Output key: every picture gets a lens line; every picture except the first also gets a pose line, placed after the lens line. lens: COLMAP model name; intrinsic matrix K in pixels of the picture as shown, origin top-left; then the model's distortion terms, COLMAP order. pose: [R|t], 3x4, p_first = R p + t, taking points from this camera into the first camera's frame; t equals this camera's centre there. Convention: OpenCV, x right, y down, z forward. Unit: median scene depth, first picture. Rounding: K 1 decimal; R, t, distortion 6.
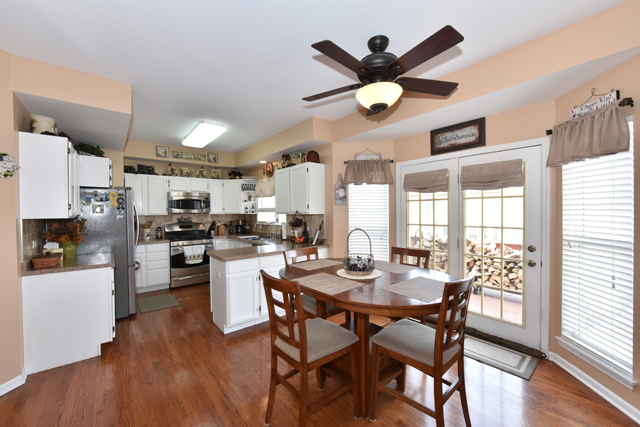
lens RADIAL K [[256.4, 0, 321.6], [0, 256.4, 213.6], [0, 0, 1]] dist [0.000822, -0.000492]
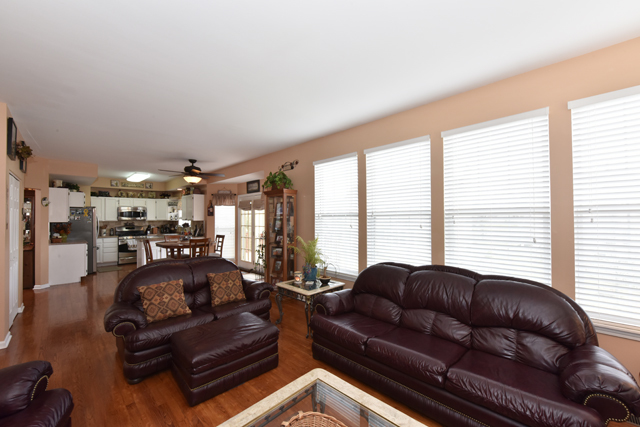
lens RADIAL K [[256.4, 0, 323.2], [0, 256.4, 213.6], [0, 0, 1]] dist [0.000822, -0.000492]
pose [[0.994241, 0.003559, 0.107112, 0.565013], [-0.000916, 0.999694, -0.024720, -0.002393], [-0.107167, 0.024480, 0.993940, -0.822807]]
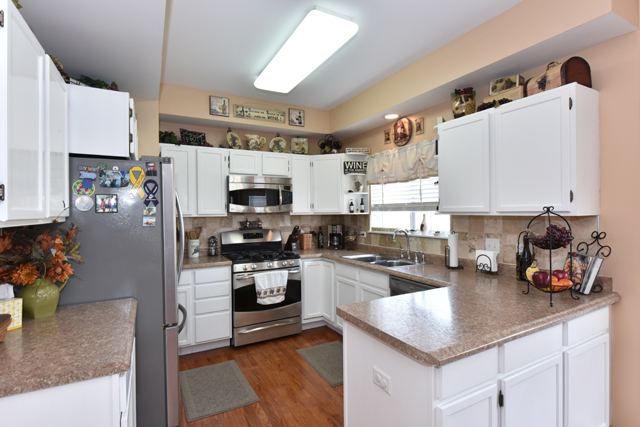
lens RADIAL K [[318.9, 0, 322.7], [0, 318.9, 212.3], [0, 0, 1]] dist [0.002881, 0.001429]
pose [[0.981803, 0.000377, -0.189903, -0.258835], [-0.001284, 0.999988, -0.004651, 0.000188], [0.189899, 0.004810, 0.981792, 0.345600]]
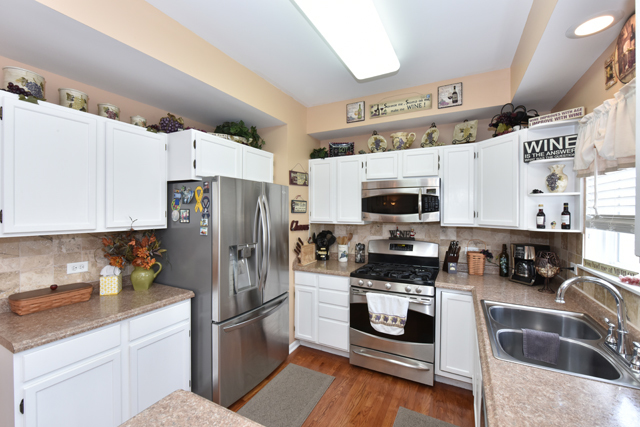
lens RADIAL K [[271.1, 0, 324.2], [0, 271.1, 213.3], [0, 0, 1]] dist [-0.002601, -0.000217]
pose [[0.392630, 0.017607, -0.919528, -0.096495], [-0.014655, 0.999810, 0.012887, -0.025350], [0.919580, 0.008416, 0.392813, 0.711073]]
